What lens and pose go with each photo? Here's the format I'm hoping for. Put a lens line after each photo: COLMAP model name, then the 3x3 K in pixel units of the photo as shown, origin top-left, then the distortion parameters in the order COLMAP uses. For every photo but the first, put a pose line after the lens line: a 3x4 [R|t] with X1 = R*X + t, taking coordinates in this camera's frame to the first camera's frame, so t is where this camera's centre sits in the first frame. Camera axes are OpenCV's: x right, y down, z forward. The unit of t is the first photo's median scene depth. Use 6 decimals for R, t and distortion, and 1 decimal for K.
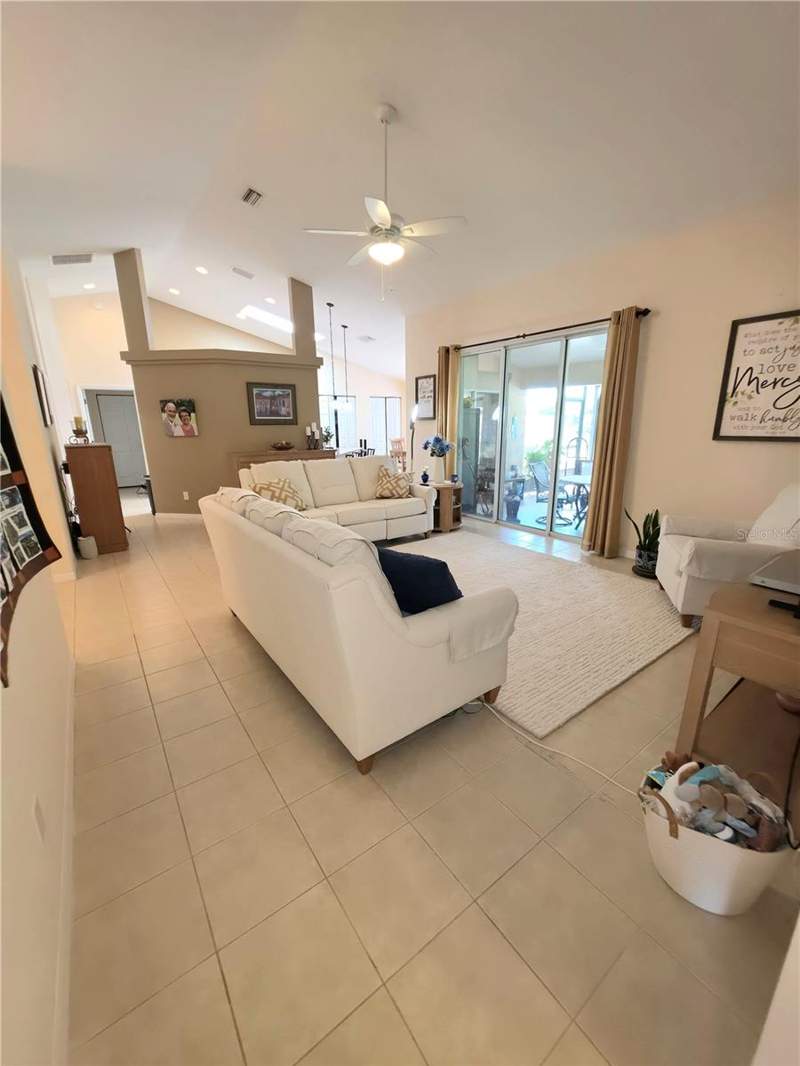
lens RADIAL K [[431.3, 0, 400.0], [0, 431.3, 533.0], [0, 0, 1]] dist [-0.000060, -0.000030]
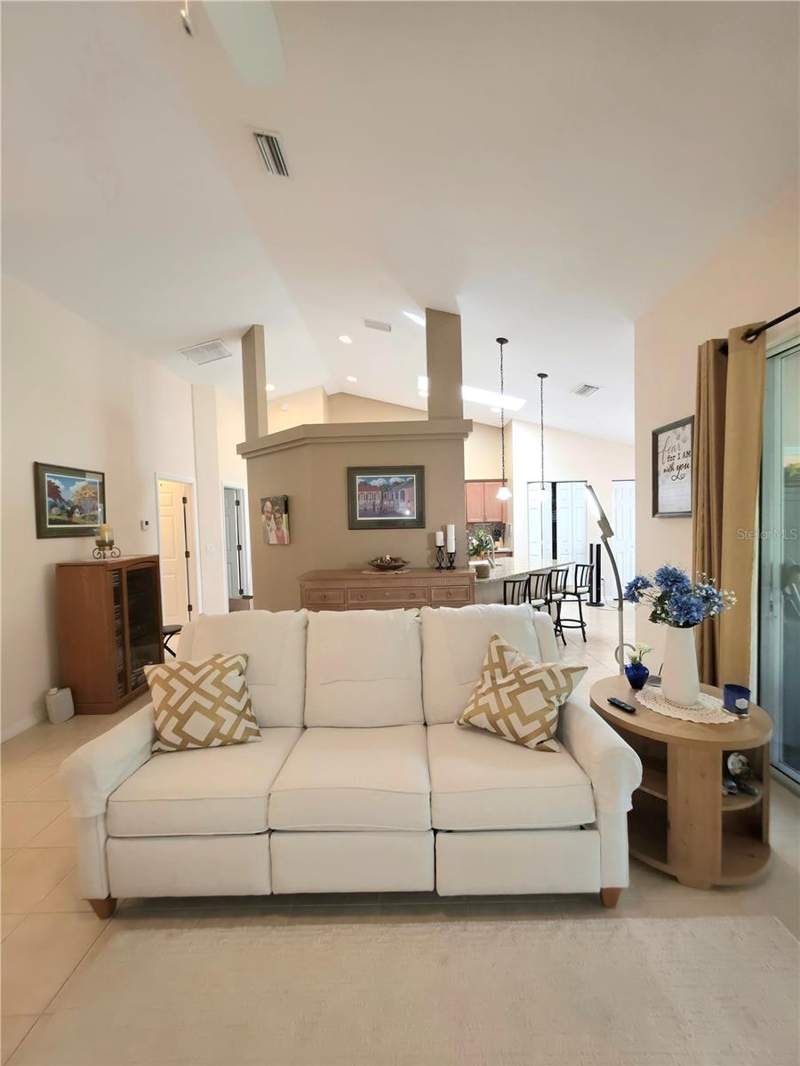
lens RADIAL K [[426.5, 0, 405.1], [0, 426.5, 536.8], [0, 0, 1]] dist [-0.000987, -0.000229]
pose [[0.806629, 0.012909, -0.590917, 0.106557], [-0.130944, 0.978821, -0.157360, -0.152187], [0.576371, 0.204308, 0.791236, 0.550447]]
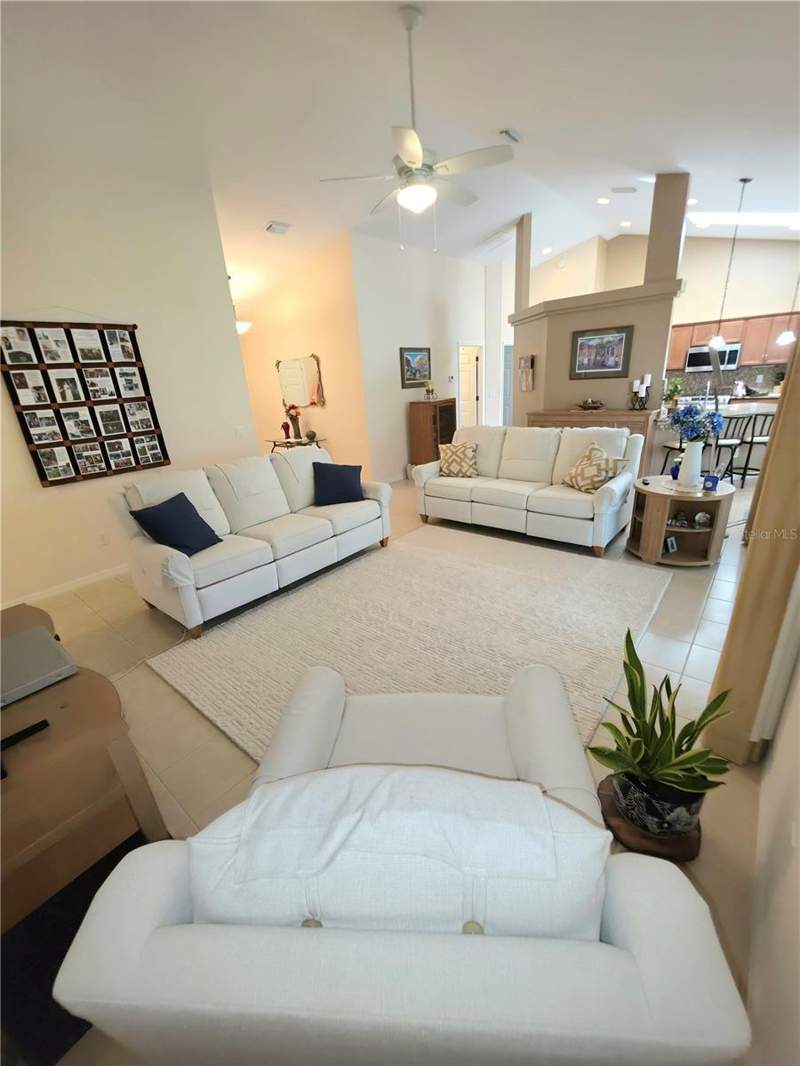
lens RADIAL K [[426.5, 0, 405.1], [0, 426.5, 536.8], [0, 0, 1]] dist [-0.000987, -0.000229]
pose [[0.245204, 0.334328, -0.910000, 0.523688], [-0.184728, 0.937570, 0.294681, -0.141955], [0.951709, 0.095846, 0.291656, 0.437690]]
